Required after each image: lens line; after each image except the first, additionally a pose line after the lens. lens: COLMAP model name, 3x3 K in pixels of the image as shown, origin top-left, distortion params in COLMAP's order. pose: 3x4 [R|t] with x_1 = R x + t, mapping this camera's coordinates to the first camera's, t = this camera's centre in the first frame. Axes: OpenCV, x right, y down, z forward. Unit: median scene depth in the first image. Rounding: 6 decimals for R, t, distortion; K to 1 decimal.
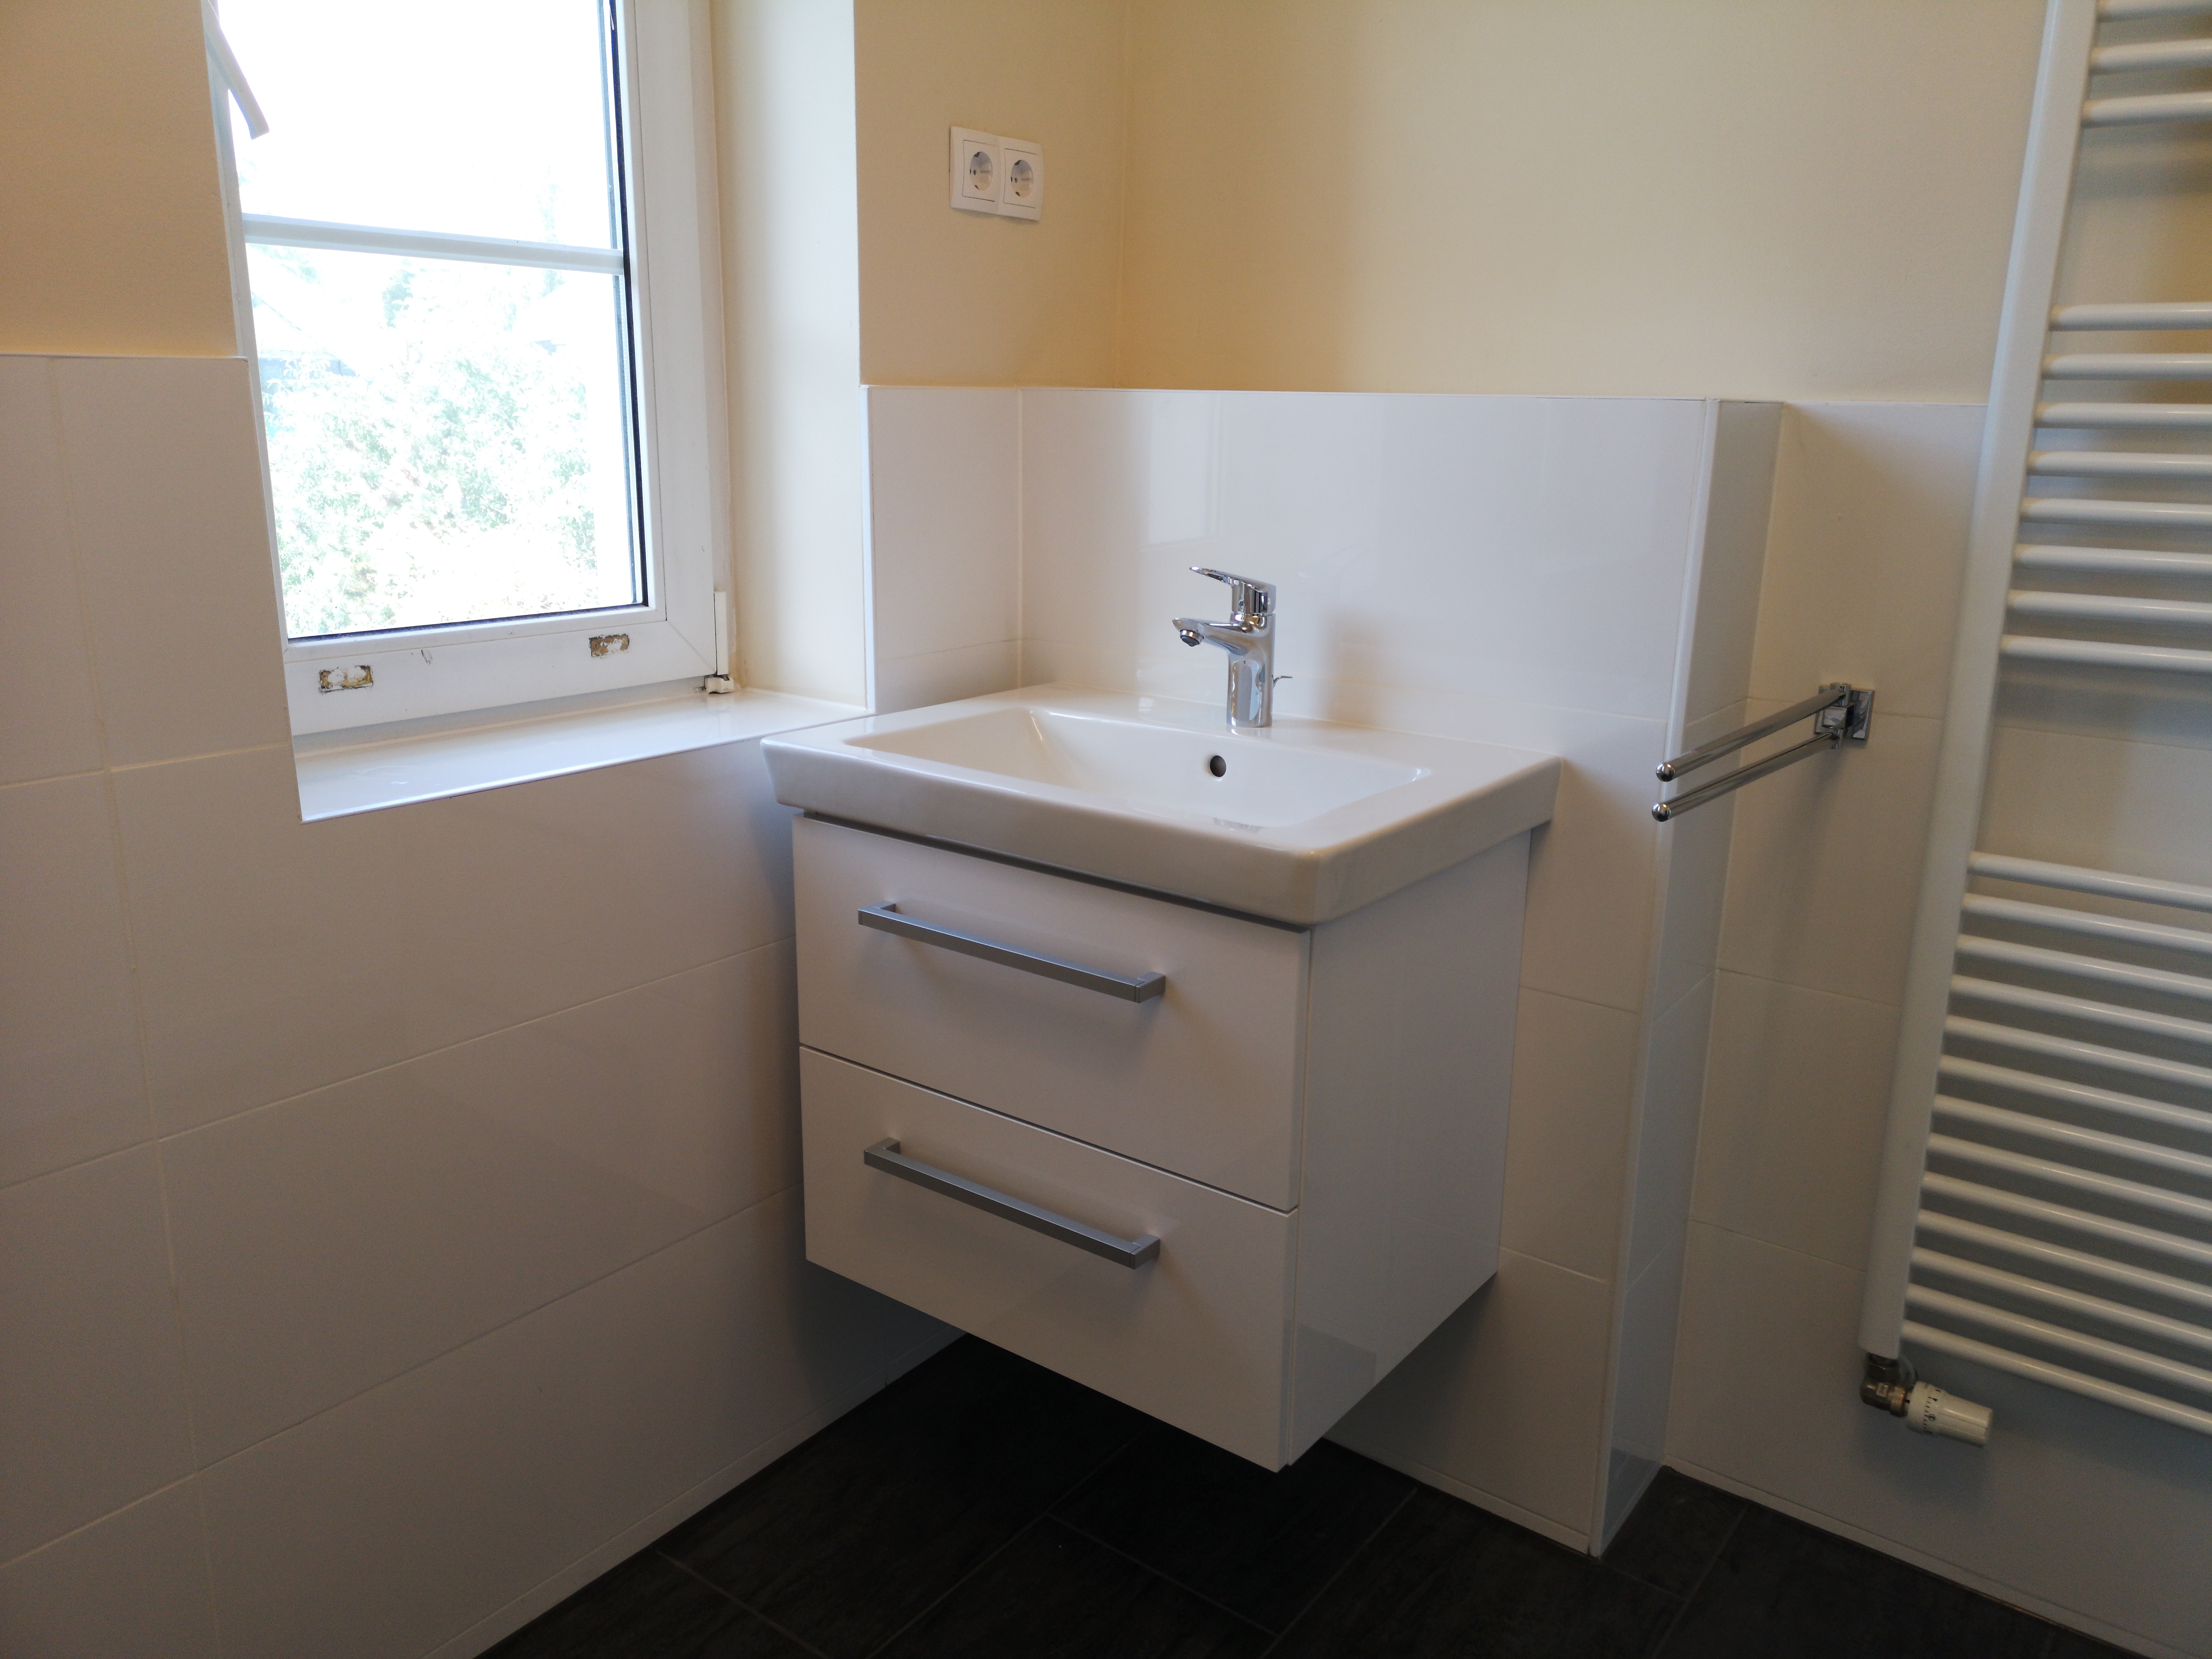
lens RADIAL K [[1715.2, 0, 1105.7], [0, 1715.2, 835.0], [0, 0, 1]] dist [0.013017, 0.003703]
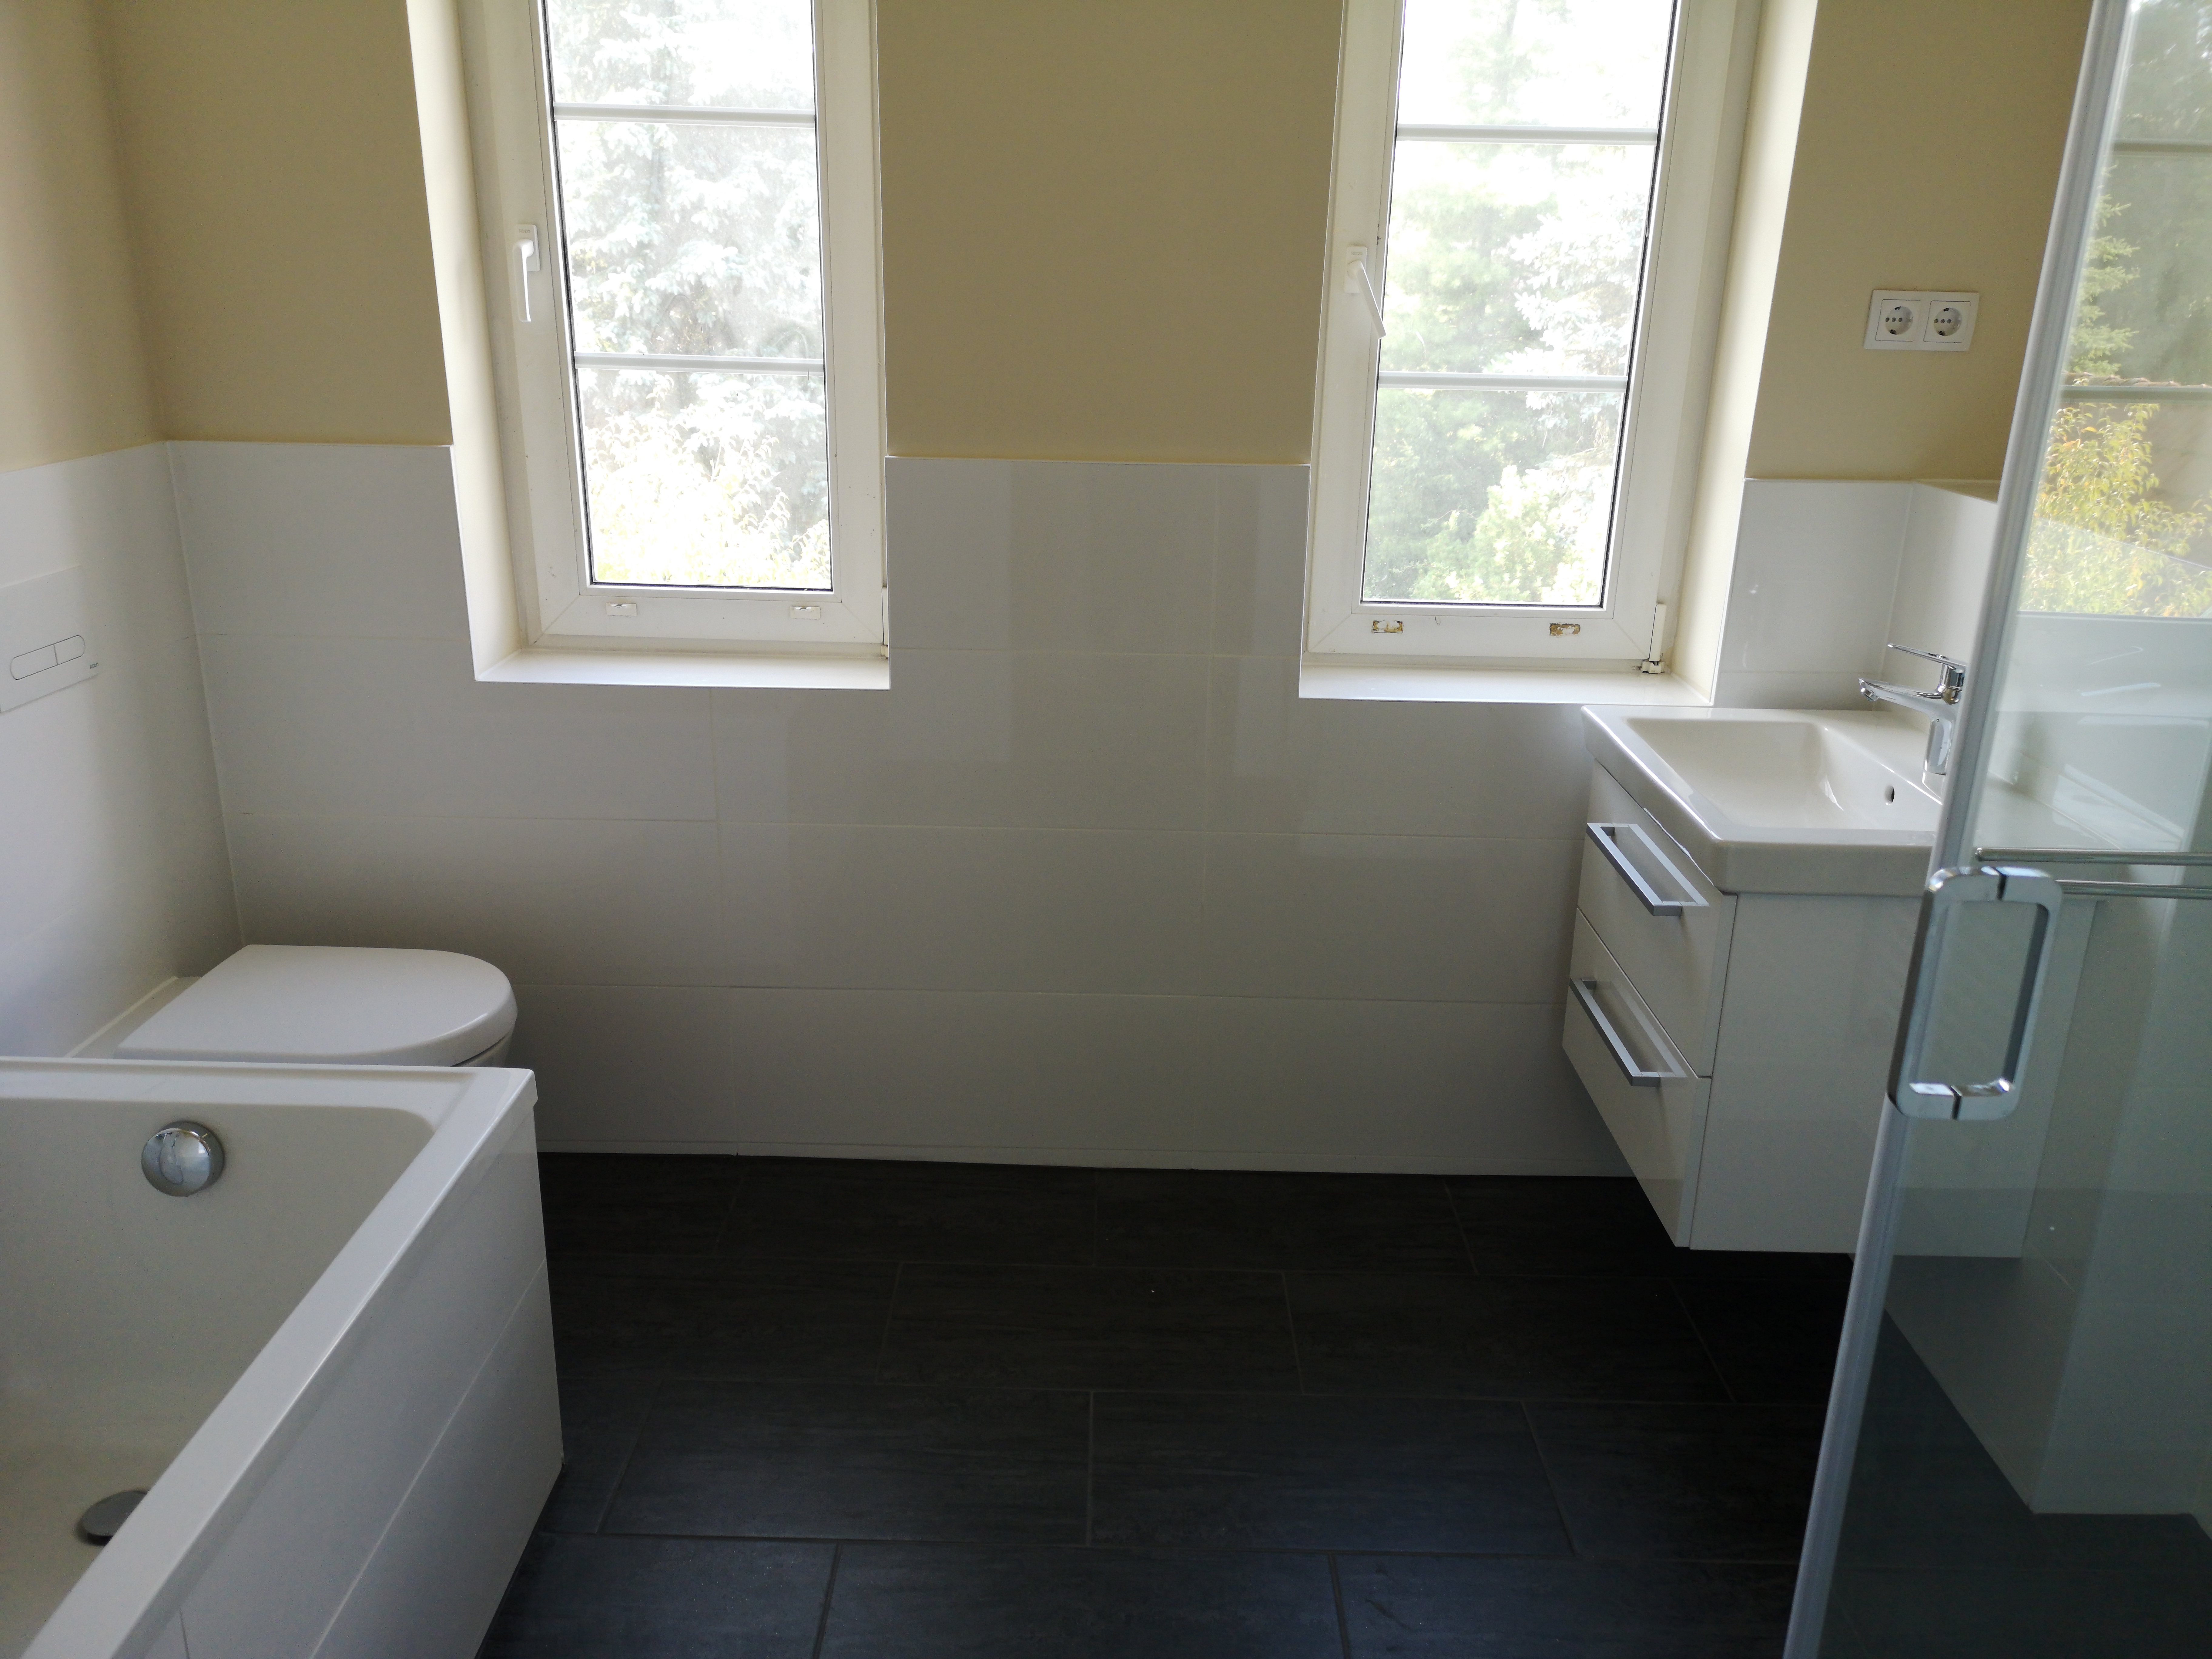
lens RADIAL K [[1715.2, 0, 1105.6], [0, 1715.2, 830.5], [0, 0, 1]] dist [0.013017, 0.003703]
pose [[0.595203, 0.255105, -0.762007, 0.704368], [-0.209916, 0.964704, 0.158999, -0.094712], [0.775673, 0.065321, 0.627745, -0.301508]]
